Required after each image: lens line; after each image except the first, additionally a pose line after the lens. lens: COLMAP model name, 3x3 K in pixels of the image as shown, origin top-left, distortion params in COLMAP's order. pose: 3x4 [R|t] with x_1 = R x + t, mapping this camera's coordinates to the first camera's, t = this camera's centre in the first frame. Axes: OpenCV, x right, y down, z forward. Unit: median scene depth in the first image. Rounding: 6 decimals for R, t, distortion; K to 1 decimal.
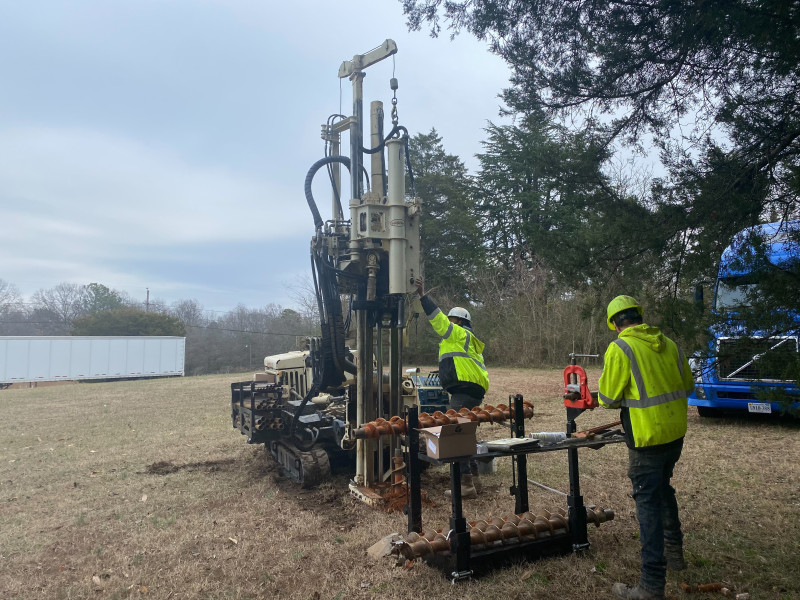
lens RADIAL K [[604.2, 0, 403.4], [0, 604.2, 301.5], [0, 0, 1]] dist [0.046521, -0.043575]
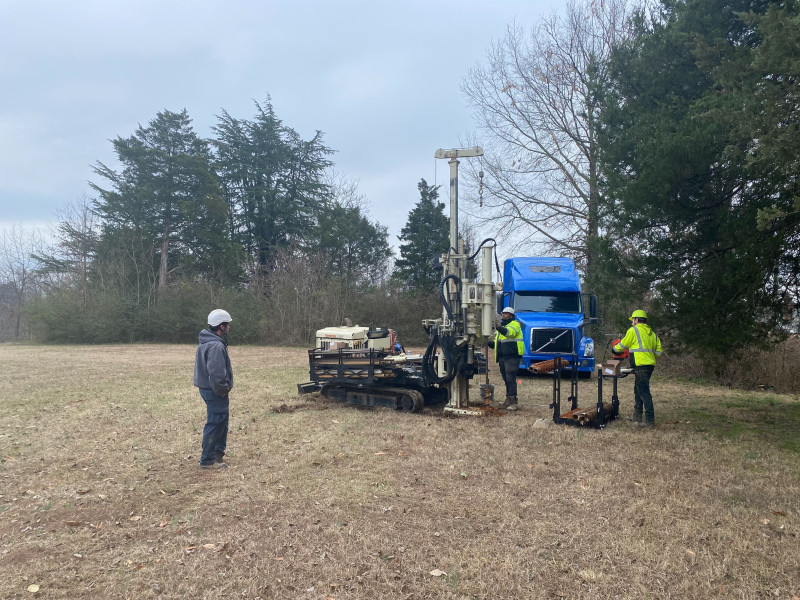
lens RADIAL K [[604.2, 0, 388.4], [0, 604.2, 307.2], [0, 0, 1]] dist [0.046521, -0.043575]
pose [[0.842817, 0.053917, 0.535493, -1.088750], [-0.074272, 0.997101, 0.016503, 0.005366], [-0.533051, -0.053681, 0.844379, -0.306527]]
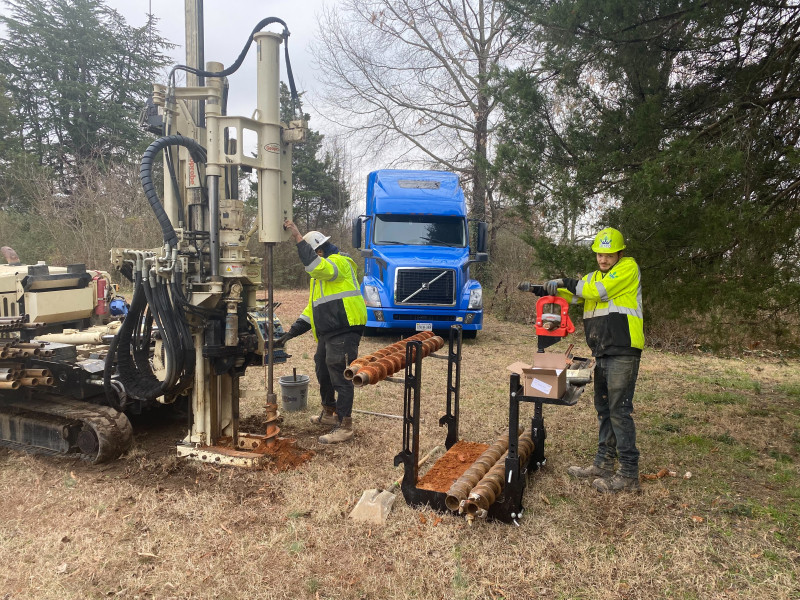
lens RADIAL K [[604.2, 0, 395.6], [0, 604.2, 308.1], [0, 0, 1]] dist [0.046521, -0.043575]
pose [[0.721685, -0.011074, 0.692133, -0.400103], [-0.085117, 0.990865, 0.104605, 0.025045], [-0.686968, -0.134405, 0.714150, 0.279605]]
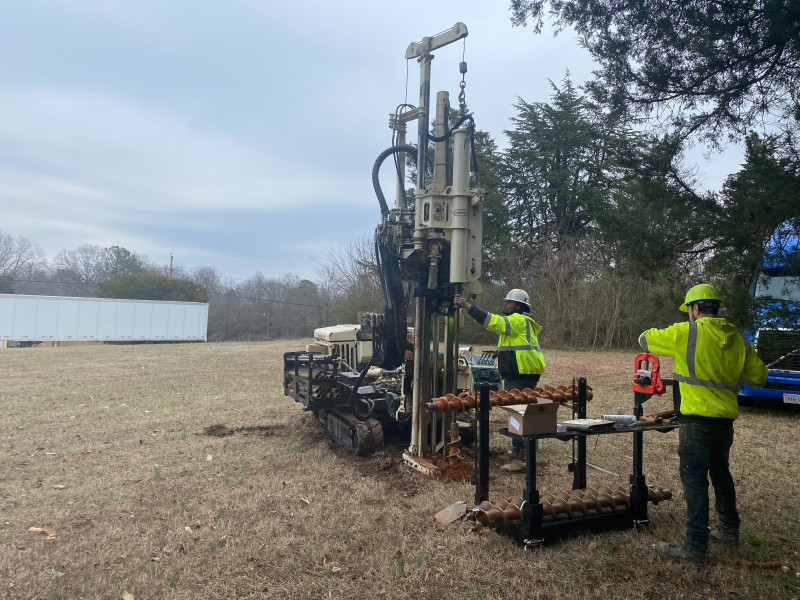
lens RADIAL K [[604.2, 0, 404.8], [0, 604.2, 303.5], [0, 0, 1]] dist [0.046521, -0.043575]
pose [[0.998911, 0.041114, -0.022075, -0.071133], [-0.040075, 0.998157, 0.045577, -0.006726], [0.023909, -0.044642, 0.998717, -0.033989]]
